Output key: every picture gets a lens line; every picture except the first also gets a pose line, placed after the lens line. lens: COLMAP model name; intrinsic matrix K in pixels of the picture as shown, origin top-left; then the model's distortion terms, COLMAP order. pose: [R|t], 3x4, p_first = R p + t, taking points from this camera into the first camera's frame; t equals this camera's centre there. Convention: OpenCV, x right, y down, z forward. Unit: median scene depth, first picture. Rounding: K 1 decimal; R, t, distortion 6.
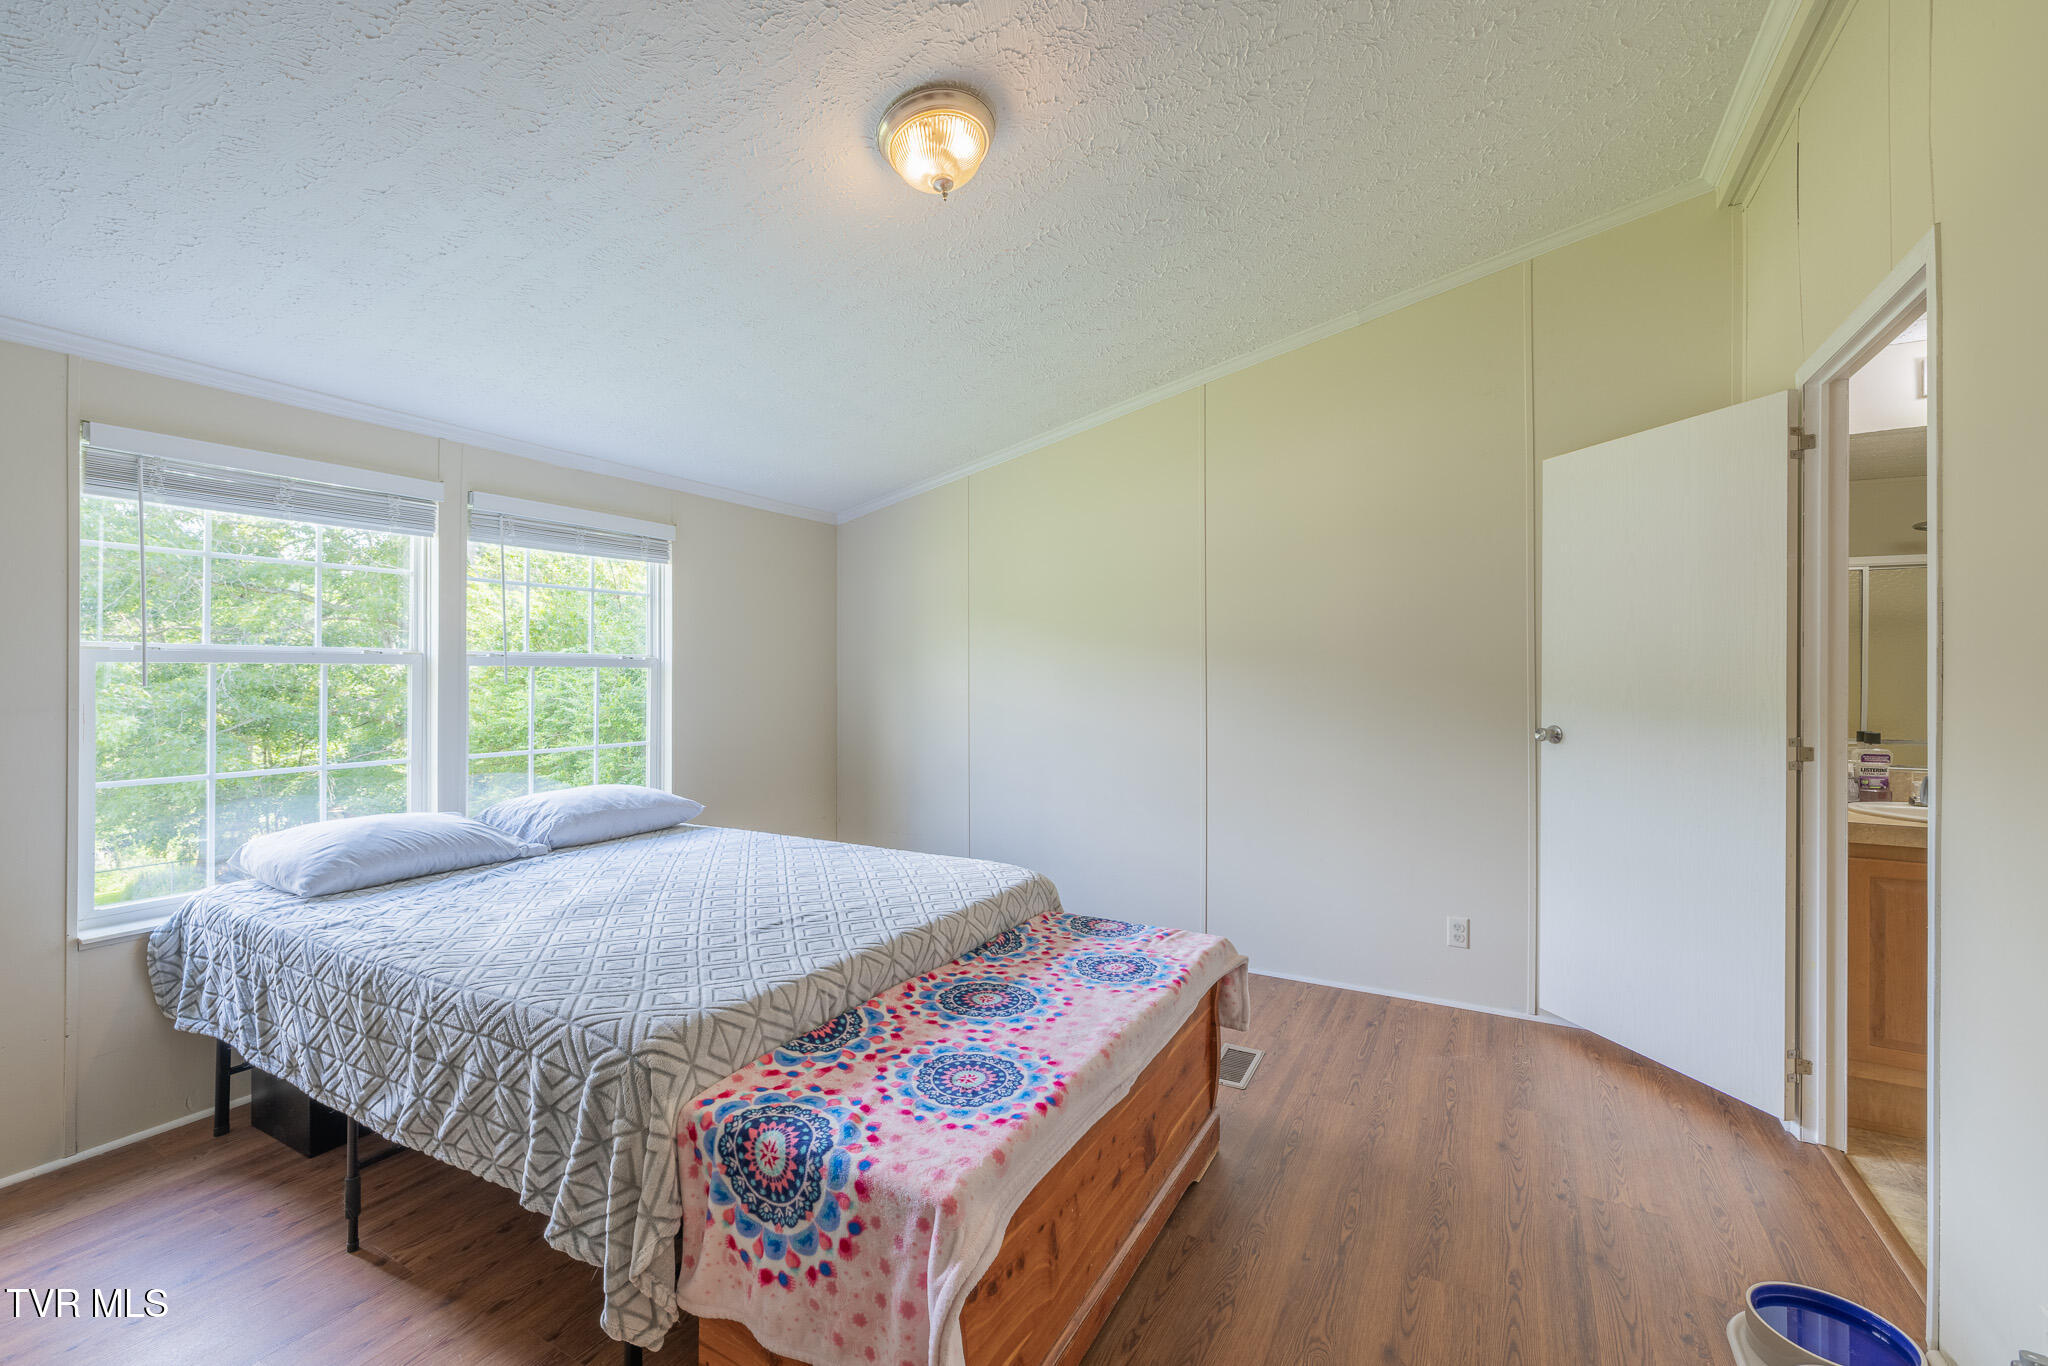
lens RADIAL K [[869.5, 0, 985.6], [0, 869.5, 670.3], [0, 0, 1]] dist [-0.000407, -0.000179]
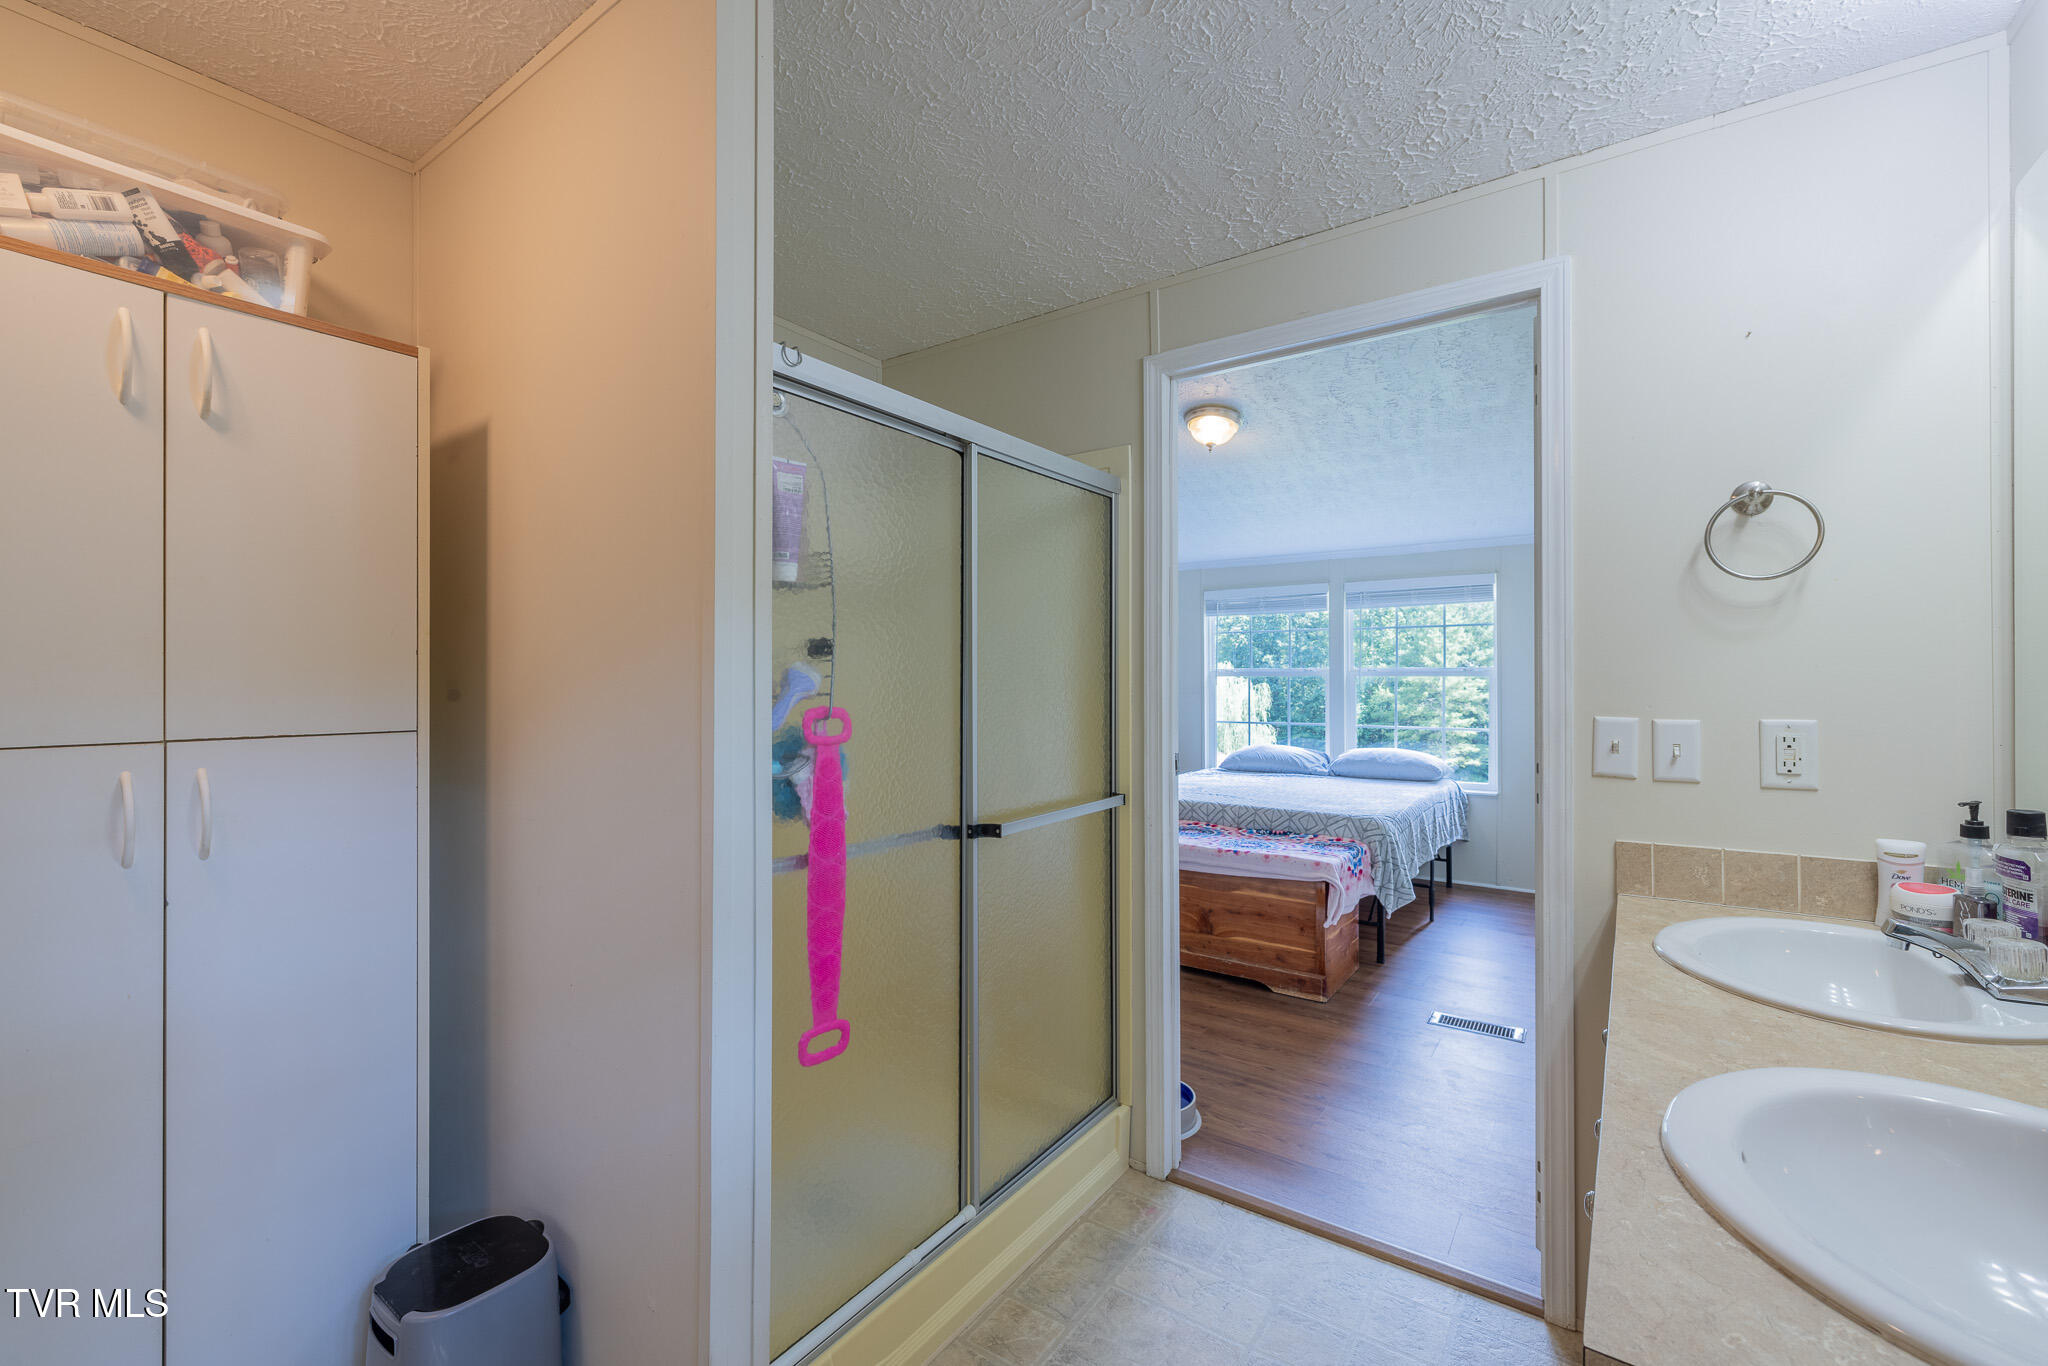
lens RADIAL K [[864.6, 0, 1017.1], [0, 864.6, 676.1], [0, 0, 1]] dist [-0.001490, -0.000204]
pose [[-0.084435, -0.000760, -0.996429, 1.732280], [0.003140, 0.999995, -0.001029, -0.008038], [0.996424, -0.003216, -0.084432, 0.592245]]
